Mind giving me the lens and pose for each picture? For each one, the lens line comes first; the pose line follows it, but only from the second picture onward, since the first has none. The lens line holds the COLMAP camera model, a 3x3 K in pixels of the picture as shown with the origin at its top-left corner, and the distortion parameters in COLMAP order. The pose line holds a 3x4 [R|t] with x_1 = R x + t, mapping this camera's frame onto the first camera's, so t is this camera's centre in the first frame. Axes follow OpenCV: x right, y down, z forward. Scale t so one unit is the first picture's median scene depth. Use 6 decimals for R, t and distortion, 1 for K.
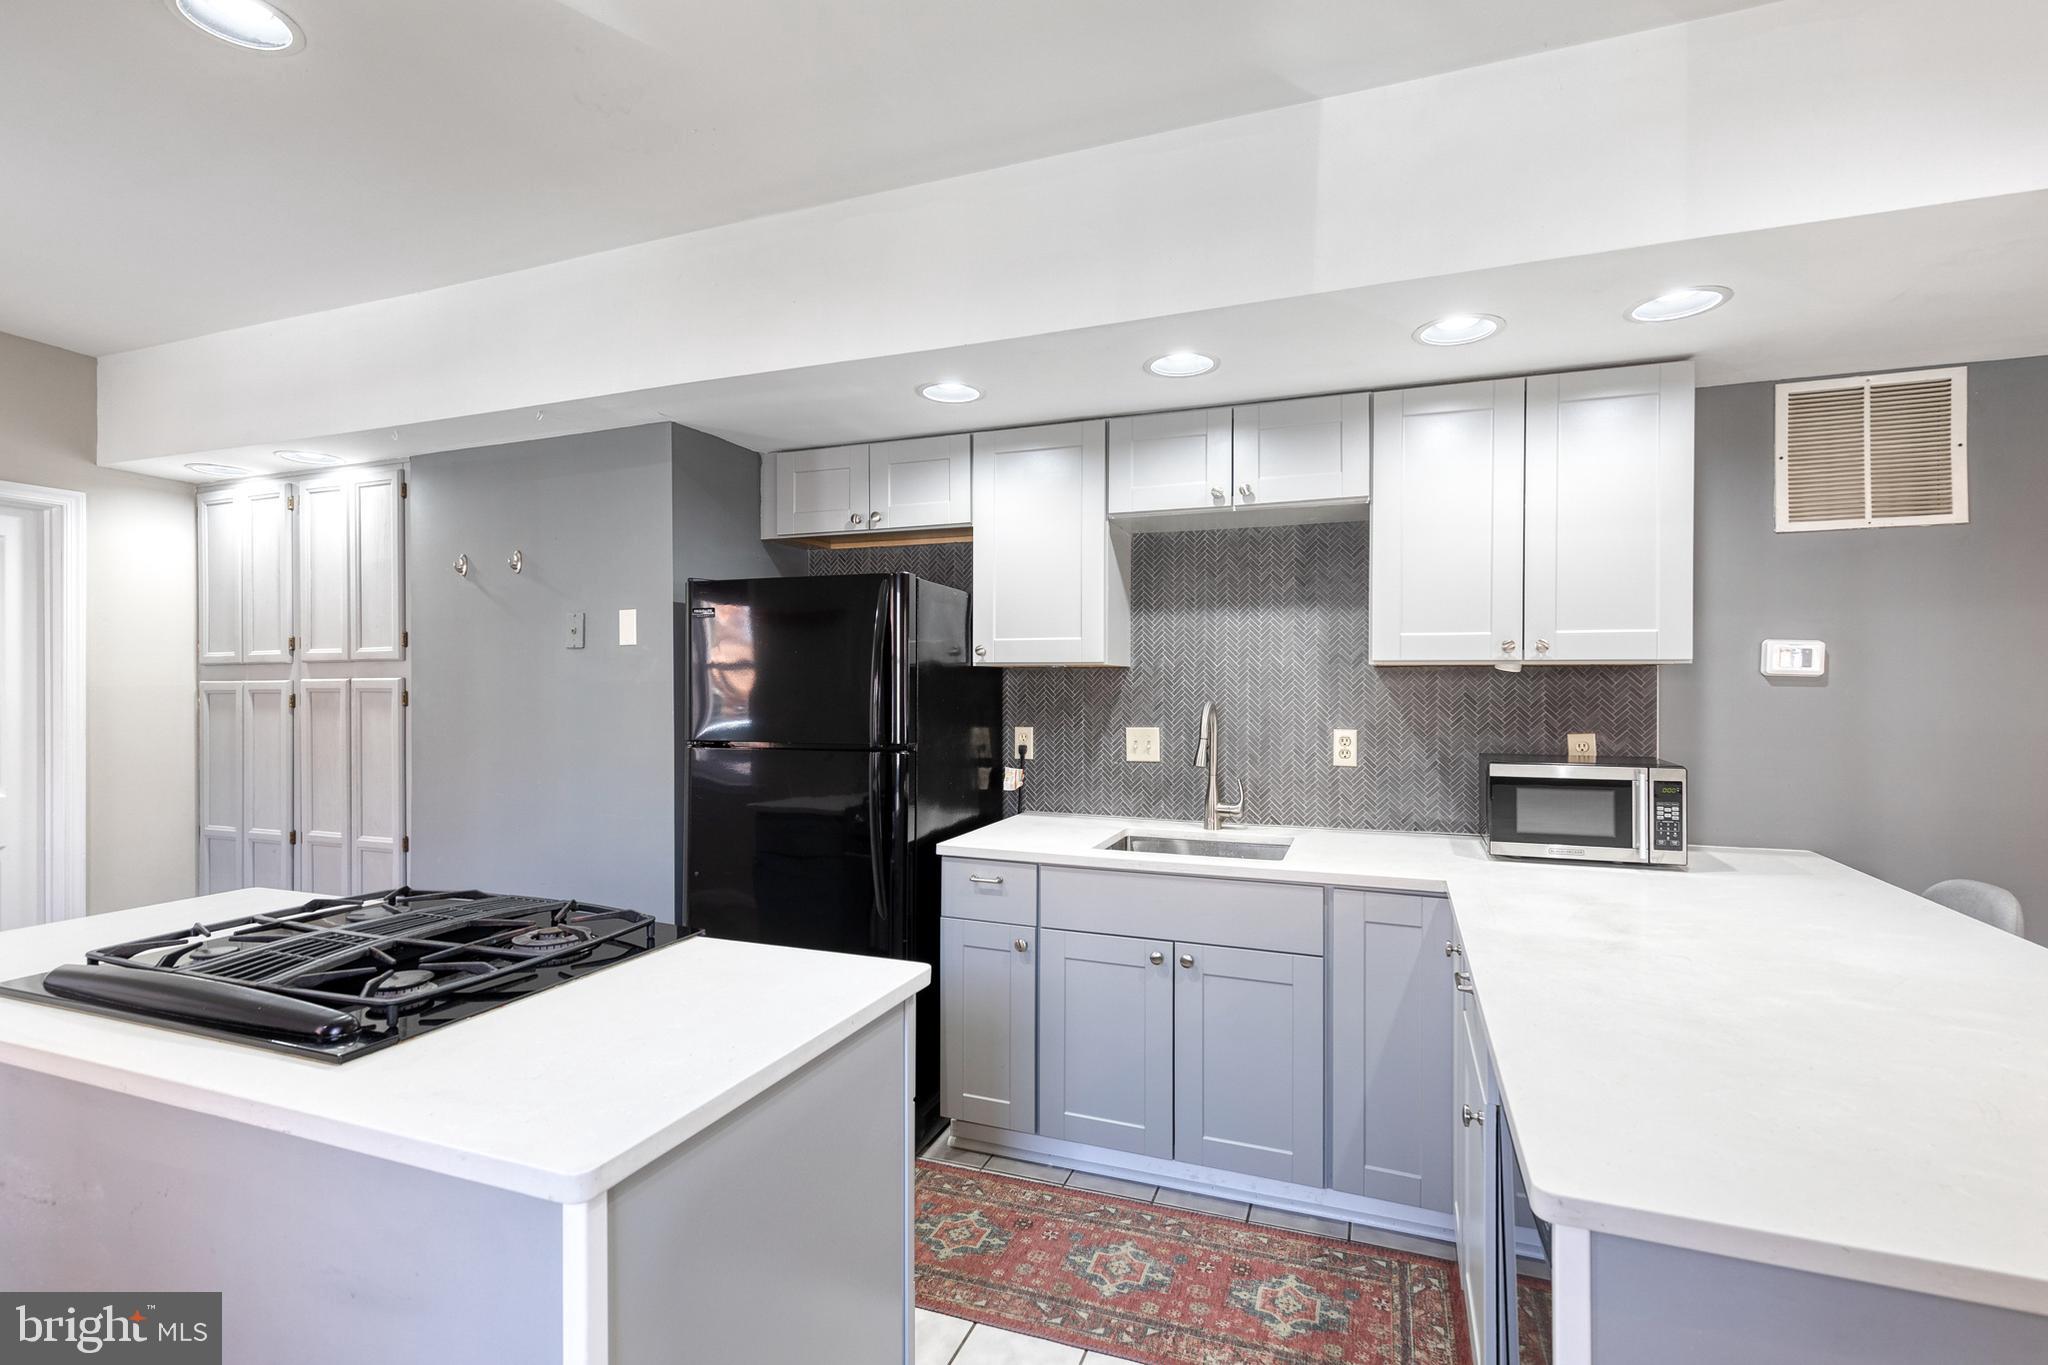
lens RADIAL K [[920.0, 0, 1054.3], [0, 920.0, 683.9], [0, 0, 1]] dist [0.008383, -0.001705]
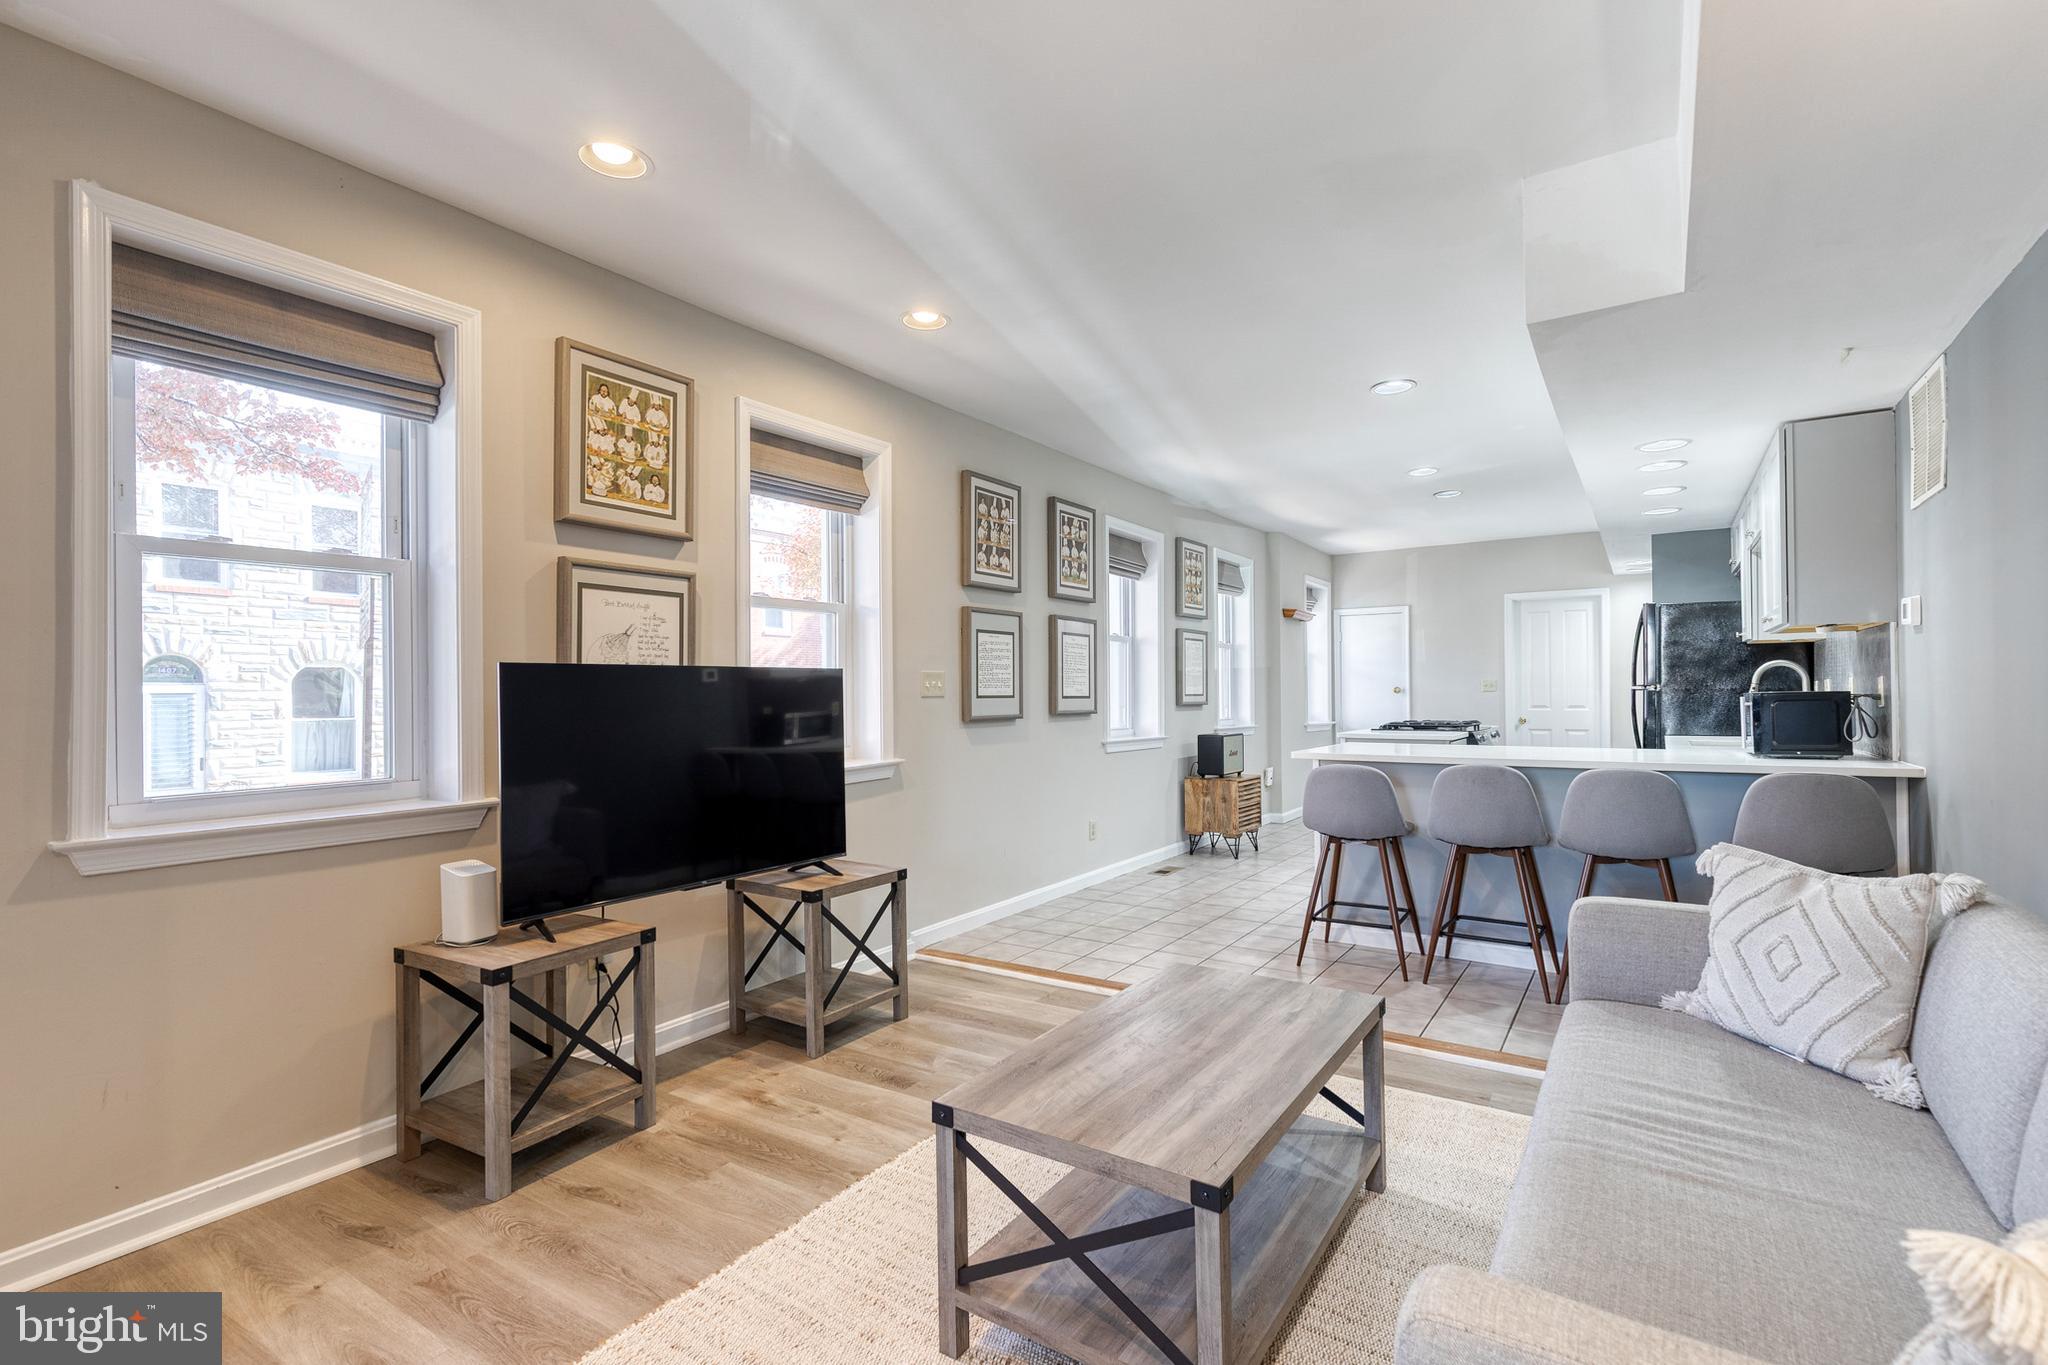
lens RADIAL K [[920.0, 0, 1046.9], [0, 920.0, 685.1], [0, 0, 1]] dist [0.008383, -0.001705]
pose [[-0.223102, -0.003460, -0.974789, 2.140989], [0.012607, 0.999900, -0.006435, 0.060341], [0.974714, -0.013725, -0.223036, 0.137730]]
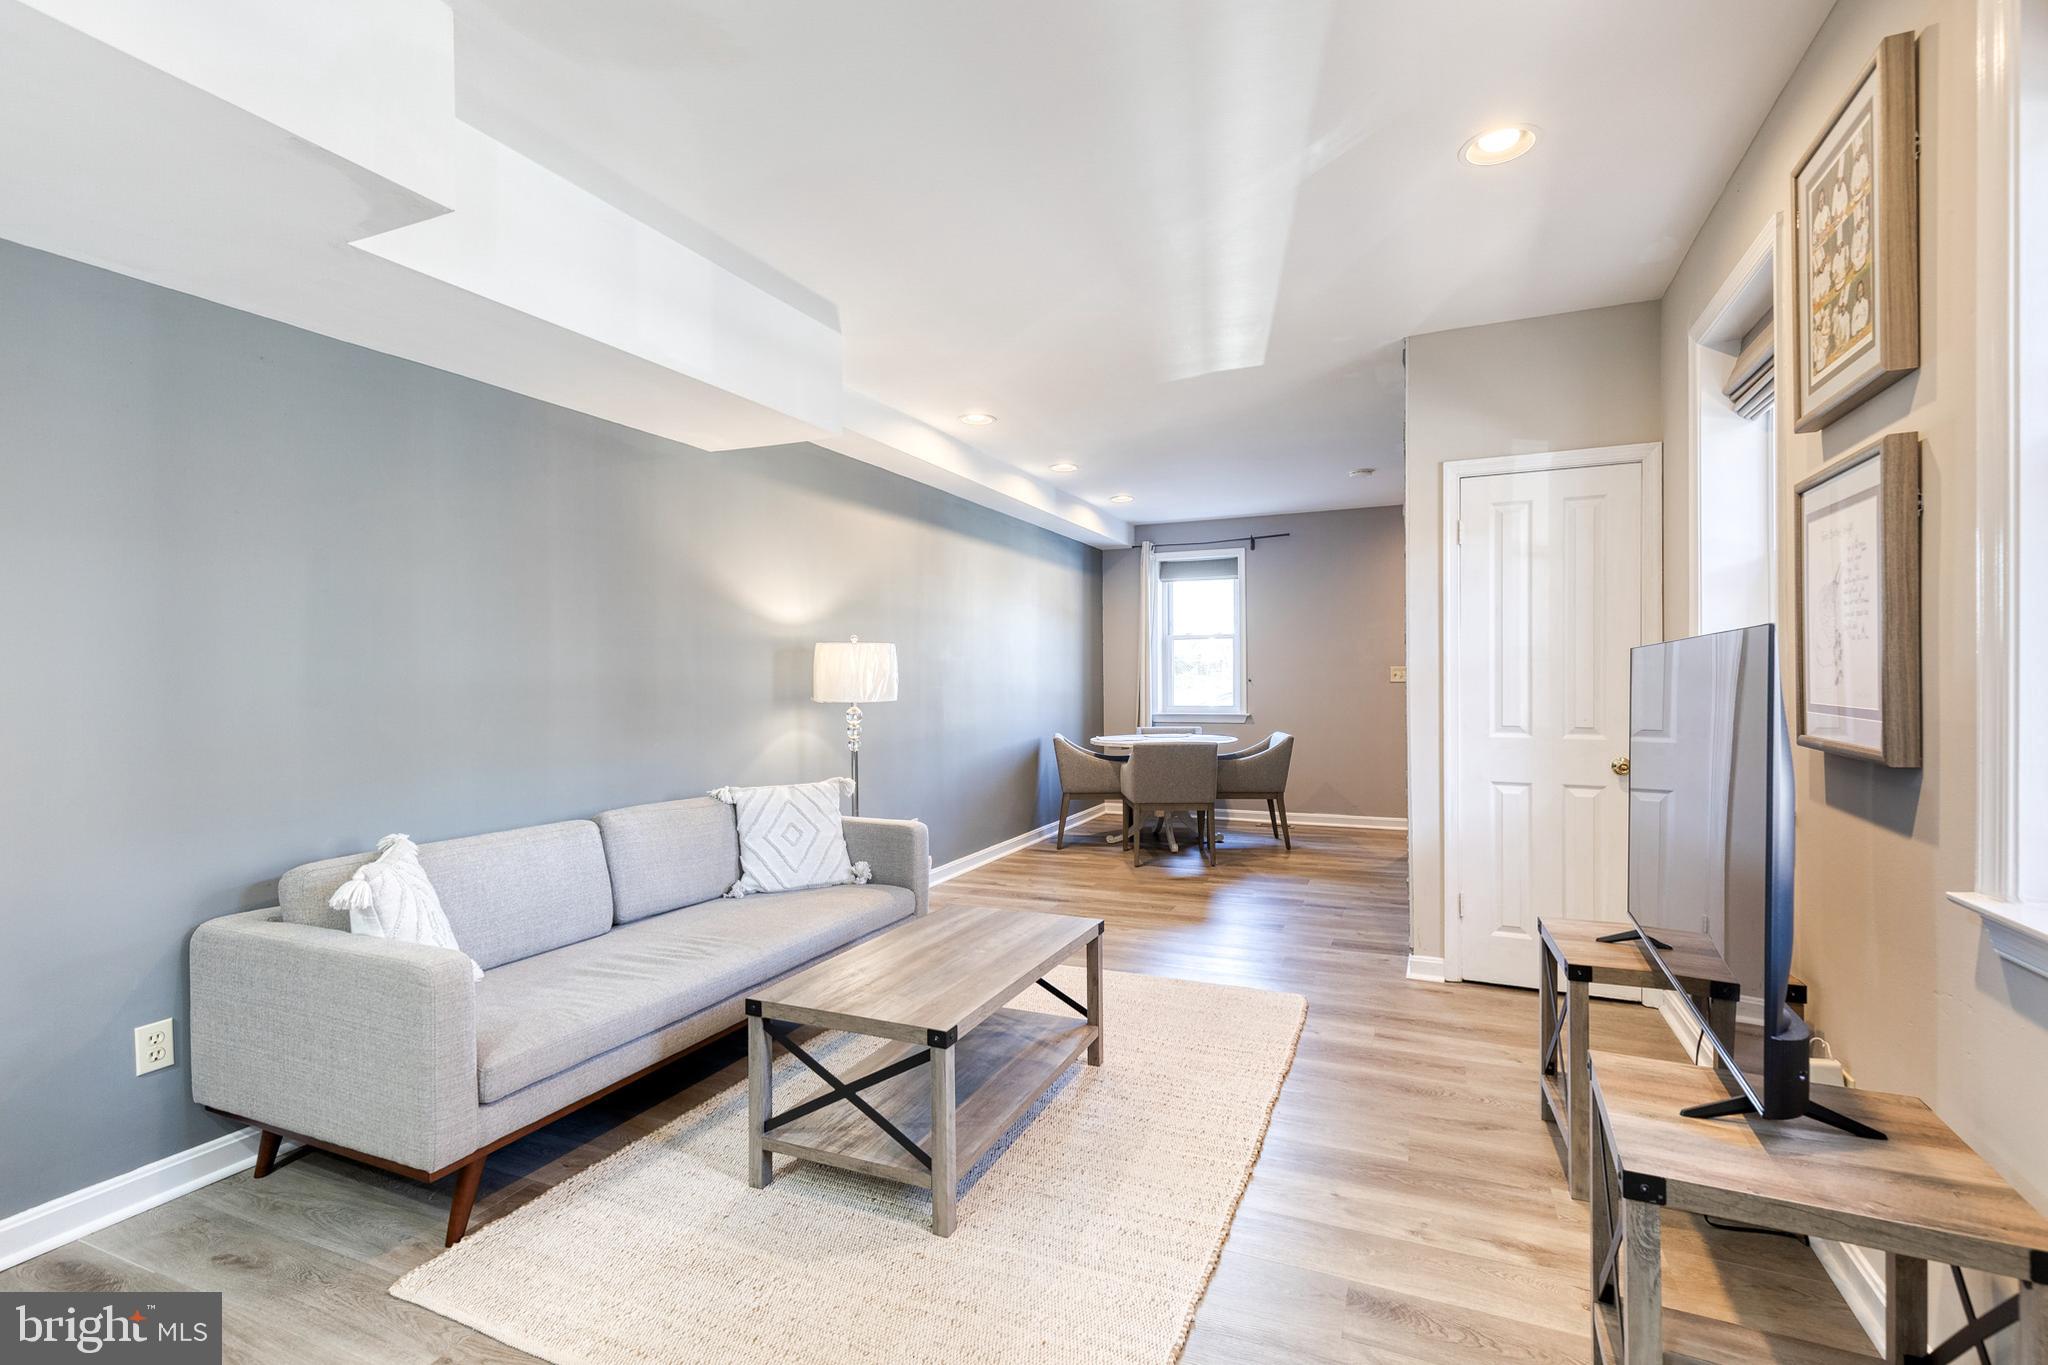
lens RADIAL K [[920.0, 0, 1050.8], [0, 920.0, 690.9], [0, 0, 1]] dist [0.008383, -0.001705]
pose [[0.046310, -0.011509, 0.998861, 0.412173], [0.006265, 0.999917, 0.011231, 0.052651], [-0.998907, 0.005738, 0.046378, -0.075871]]
